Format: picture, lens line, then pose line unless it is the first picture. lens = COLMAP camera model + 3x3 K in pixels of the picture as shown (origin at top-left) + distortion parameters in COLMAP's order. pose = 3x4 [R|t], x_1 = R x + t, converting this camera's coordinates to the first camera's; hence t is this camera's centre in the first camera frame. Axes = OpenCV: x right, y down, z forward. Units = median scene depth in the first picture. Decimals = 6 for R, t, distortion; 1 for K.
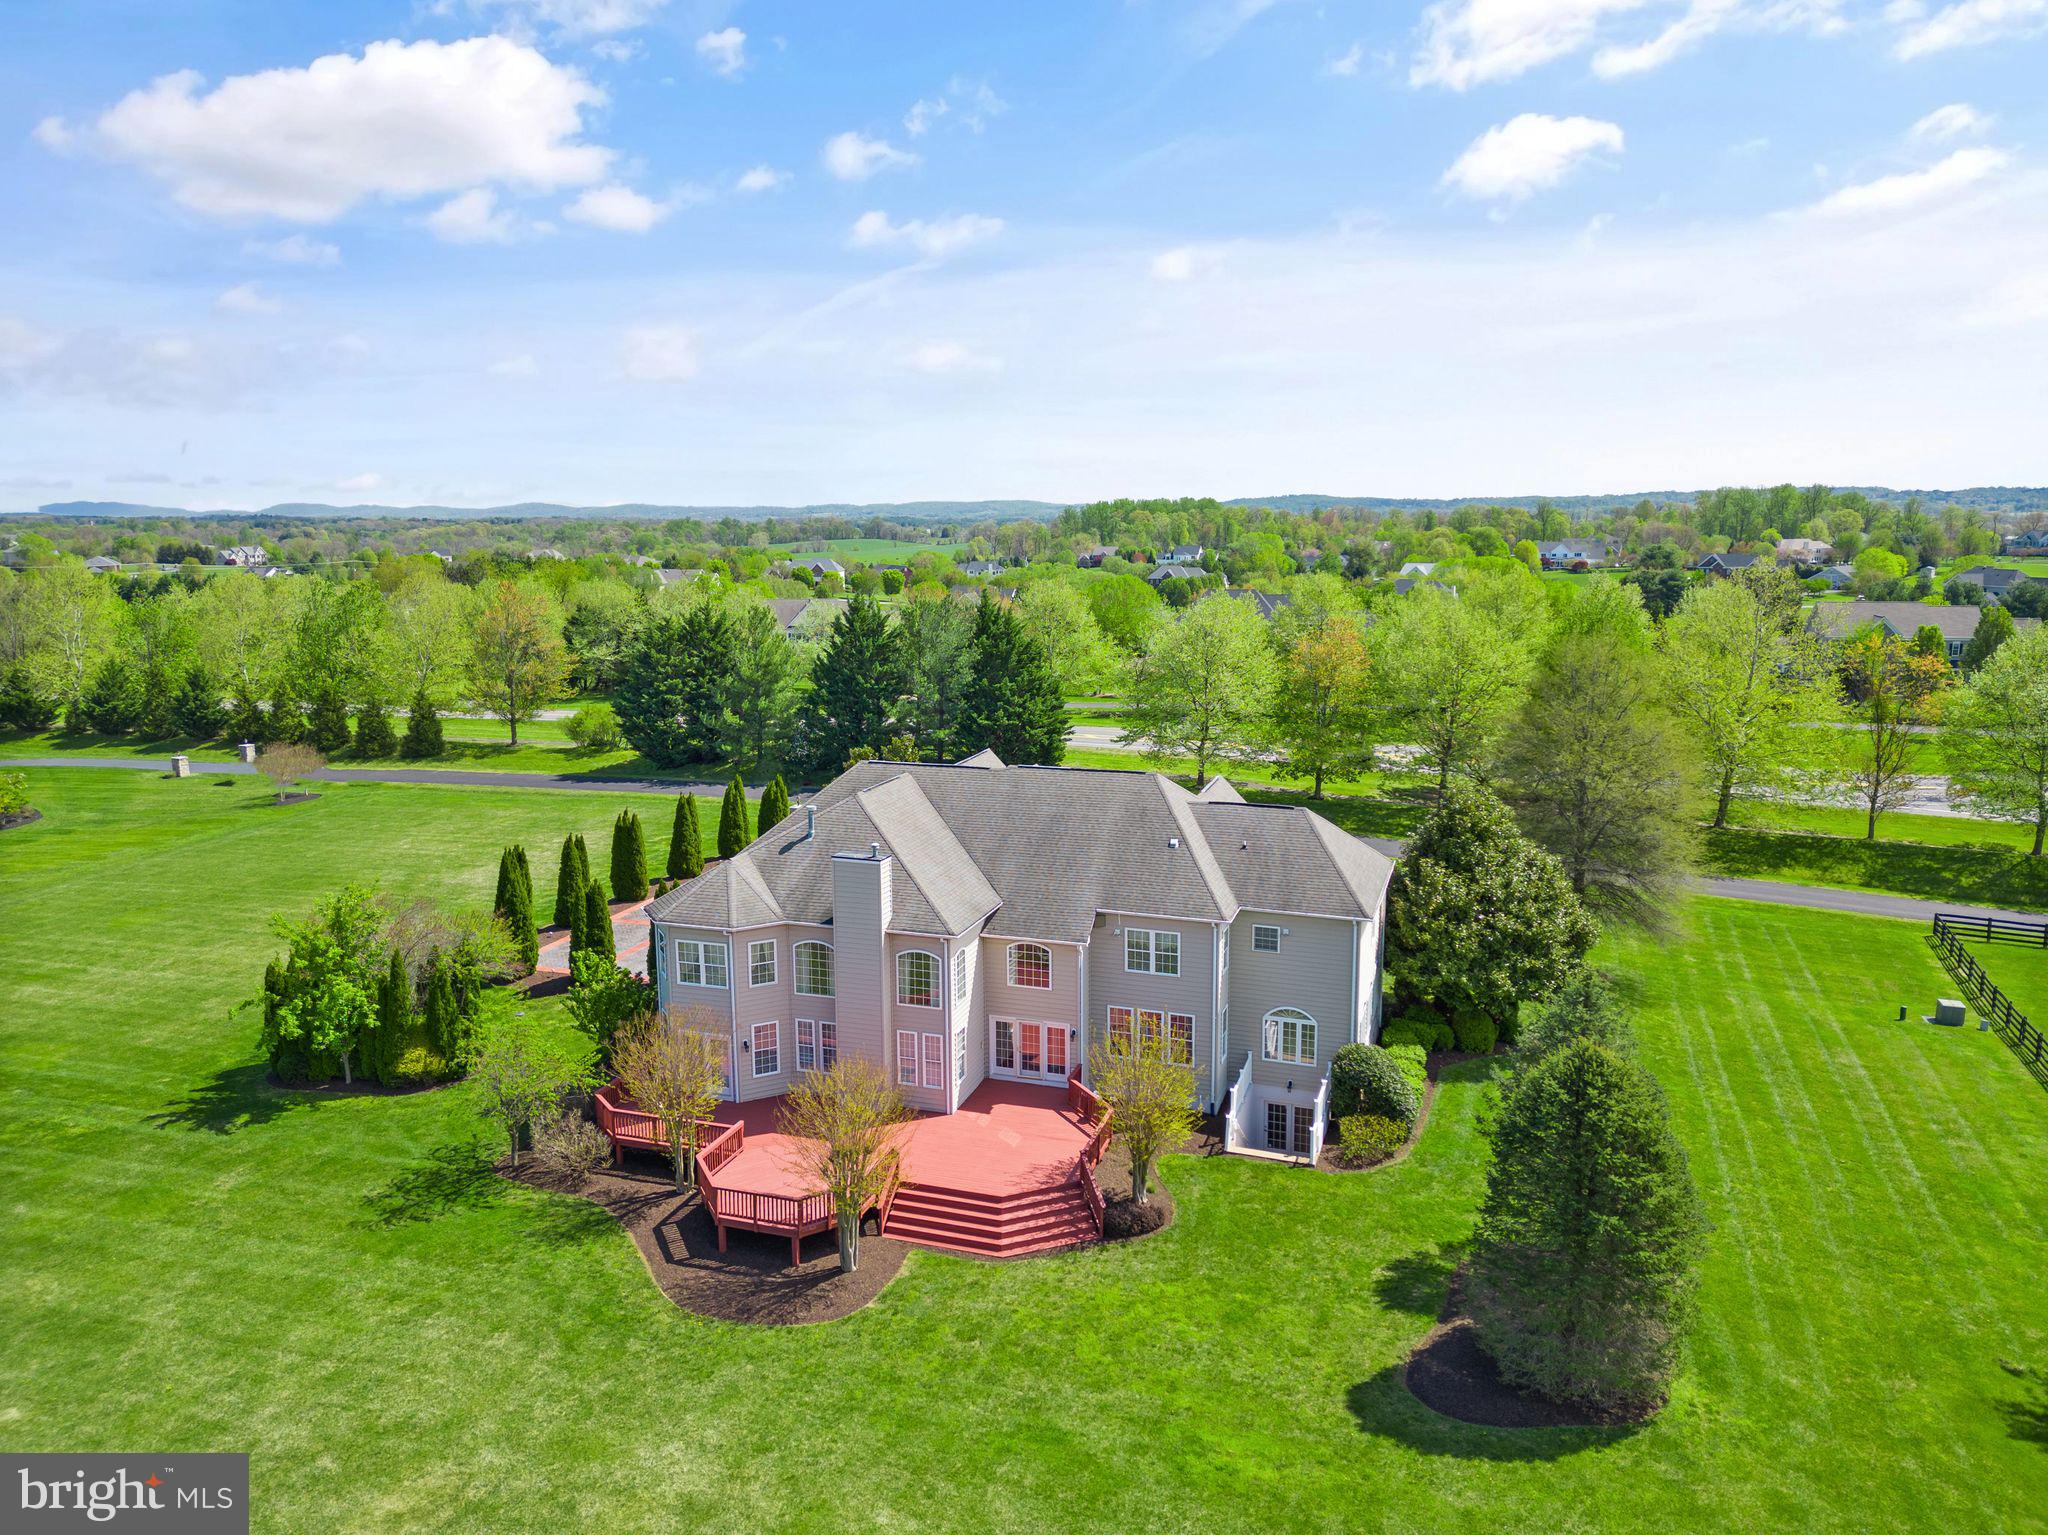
lens RADIAL K [[1431.0, 0, 1024.0], [0, 1431.0, 767.5], [0, 0, 1]] dist [0.084983, -0.104789]
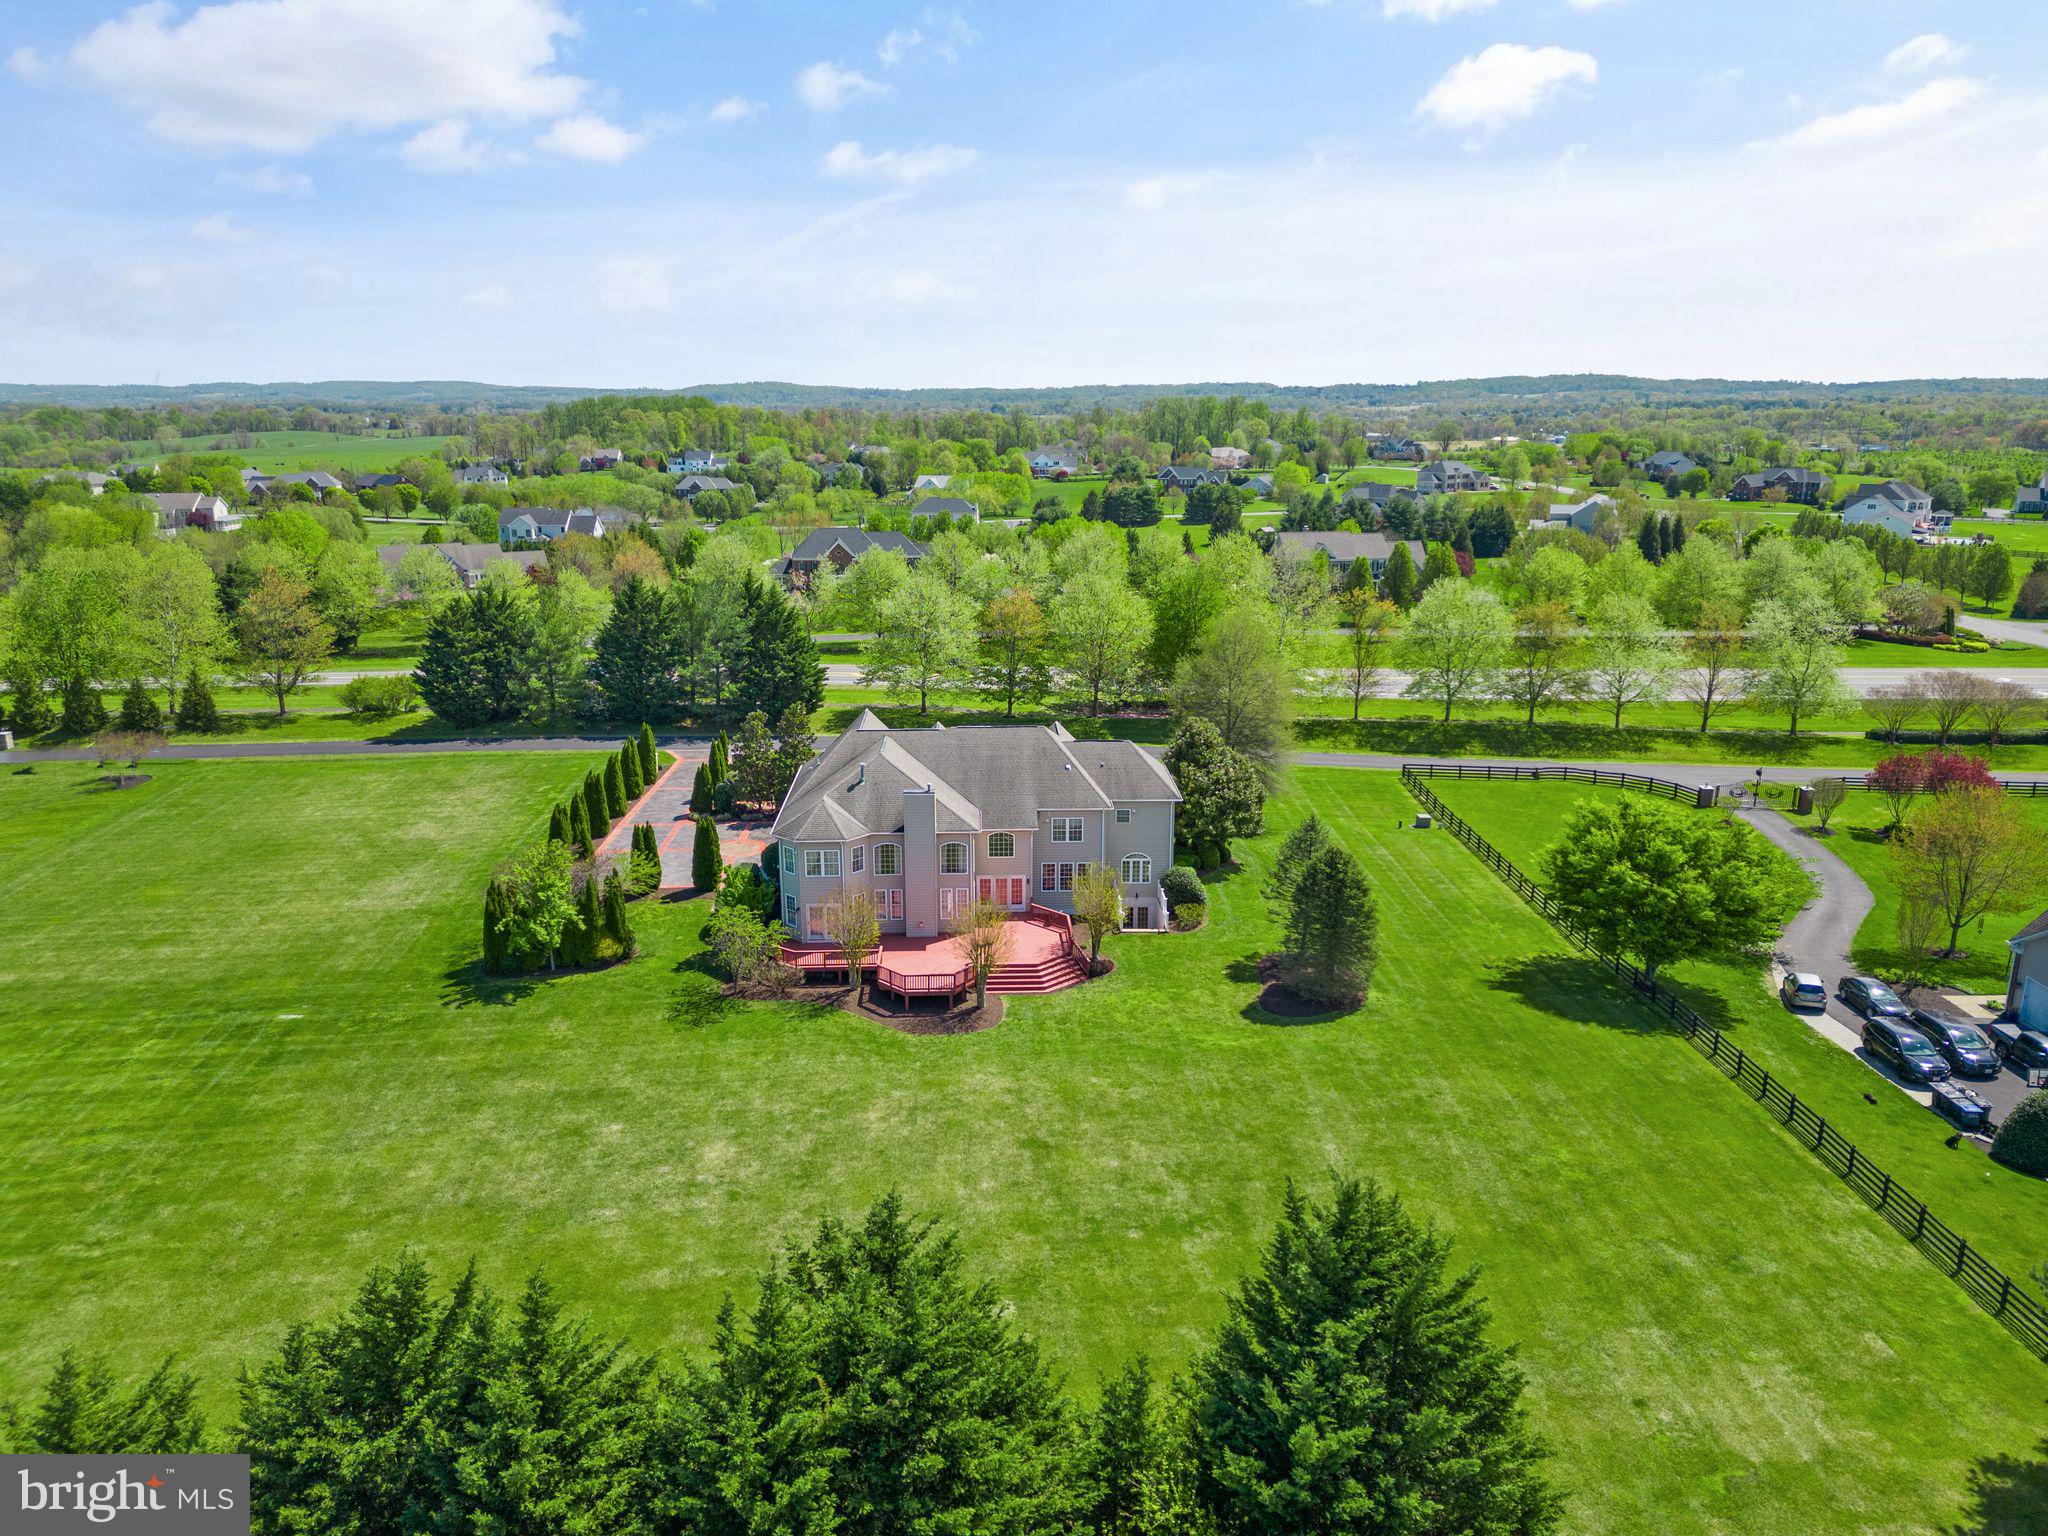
lens RADIAL K [[1431.0, 0, 1024.0], [0, 1431.0, 768.0], [0, 0, 1]] dist [0.084983, -0.104789]
pose [[0.933801, -0.085001, 0.347549, -0.503737], [0.057646, 0.994422, 0.088324, -0.093970], [-0.353118, -0.062443, 0.933493, -0.552488]]
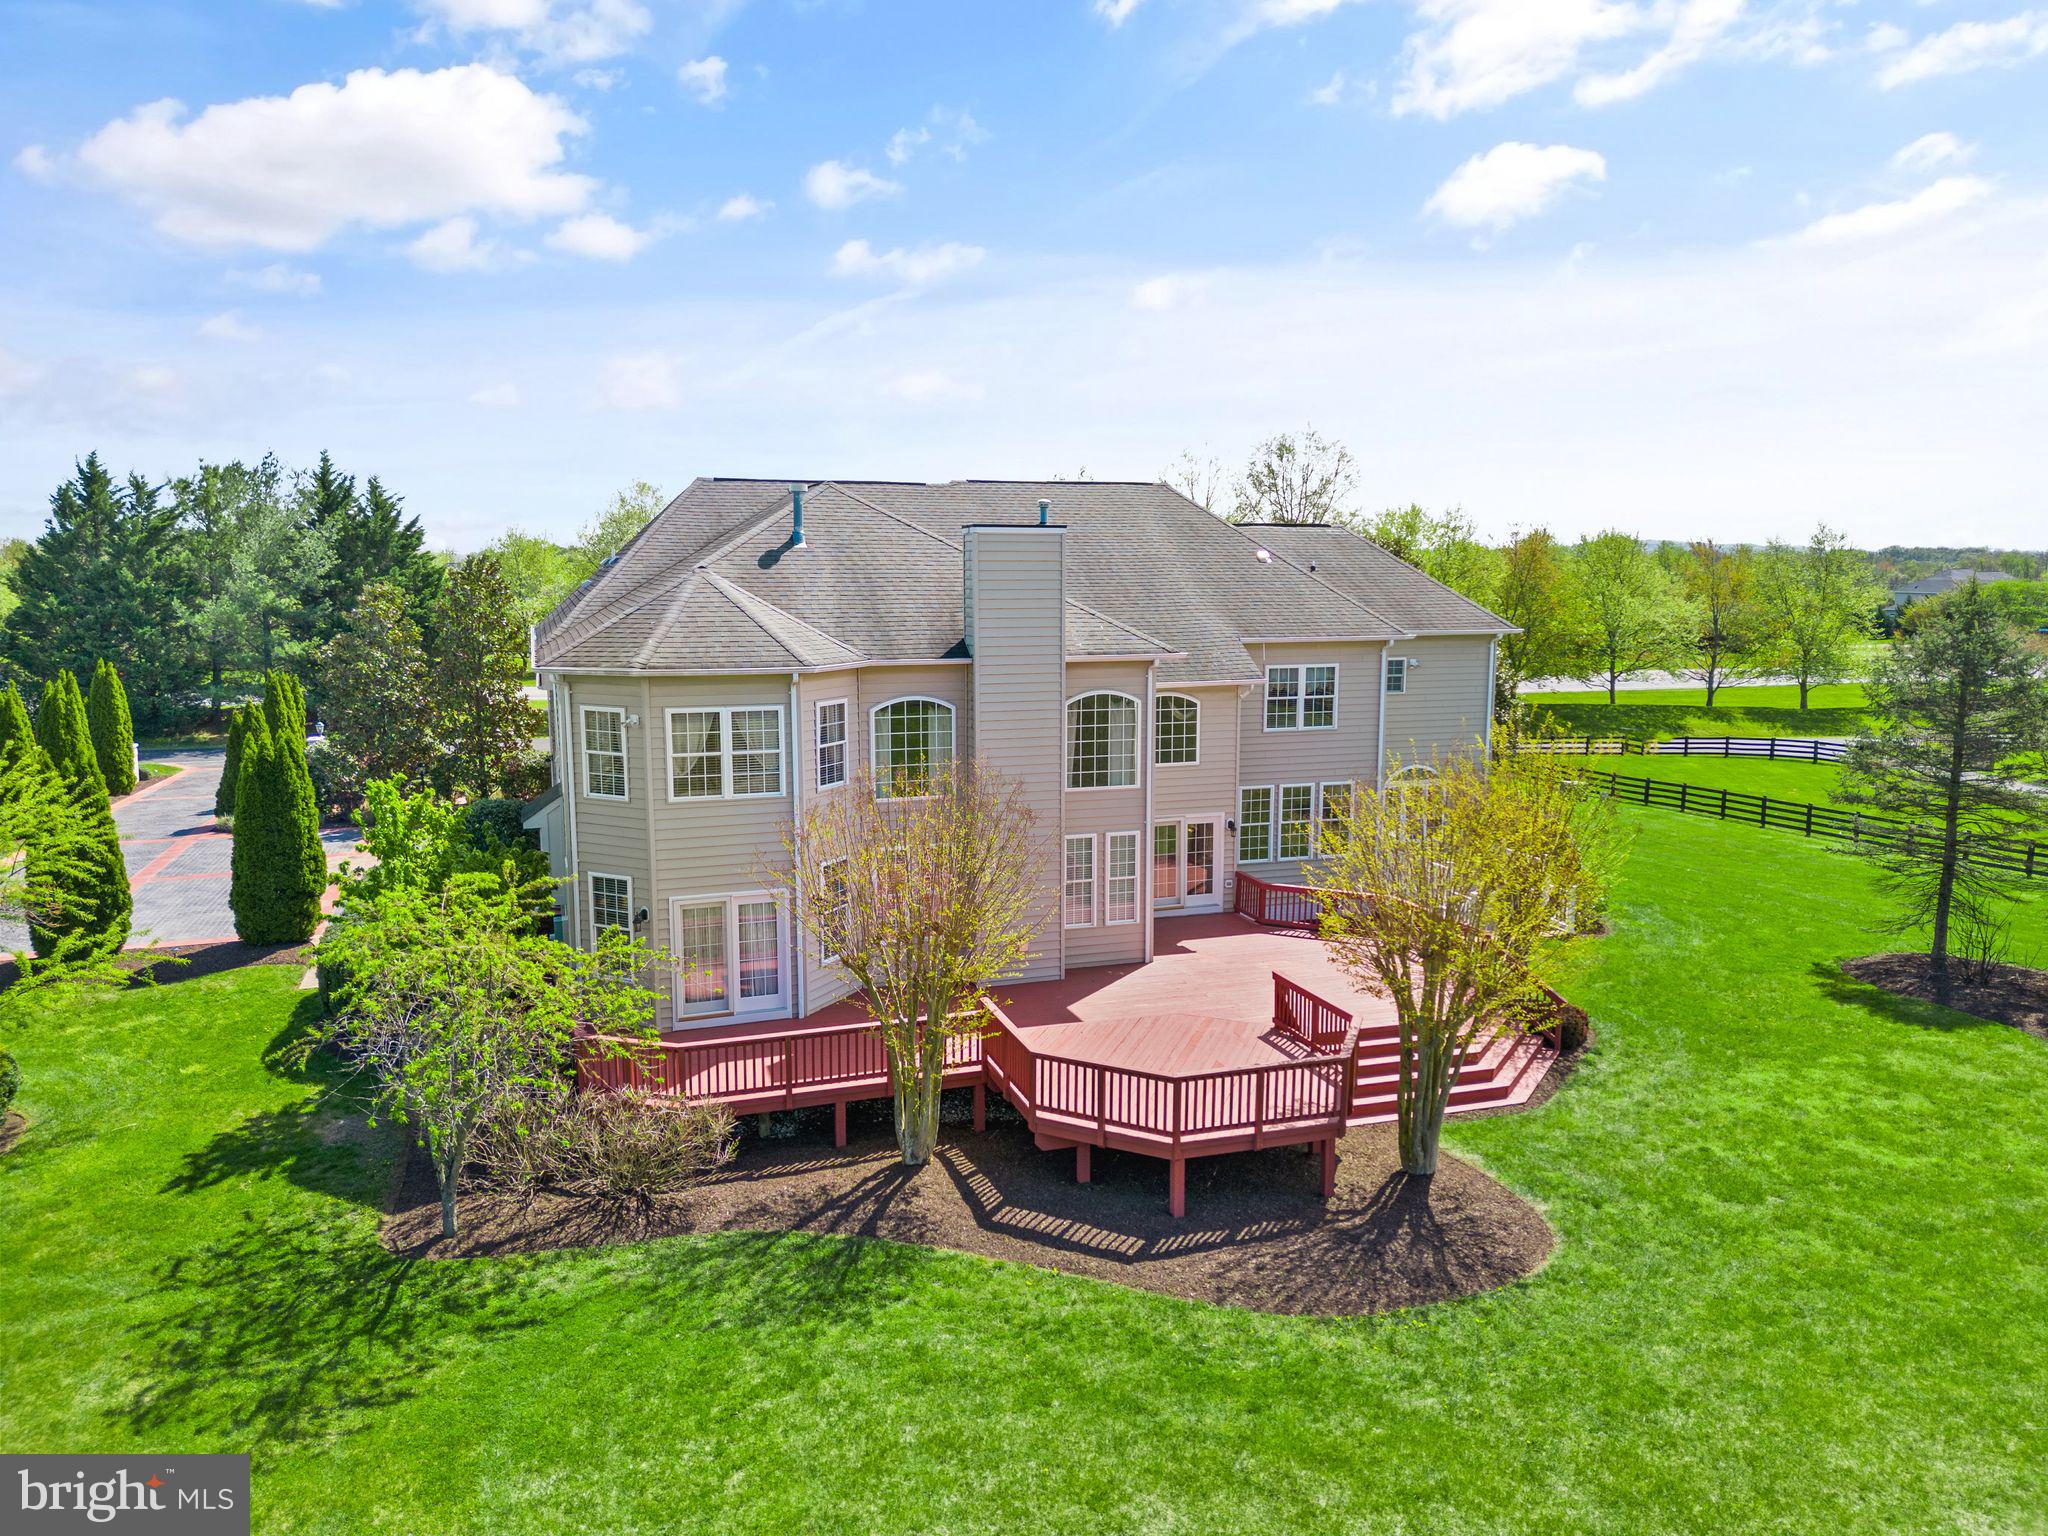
lens RADIAL K [[1431.0, 0, 1024.0], [0, 1431.0, 768.0], [0, 0, 1]] dist [0.084983, -0.104789]
pose [[0.792276, -0.076910, 0.605296, -0.390458], [0.100893, 0.994881, -0.005649, 0.135969], [-0.601763, 0.065546, 0.795980, 0.472683]]
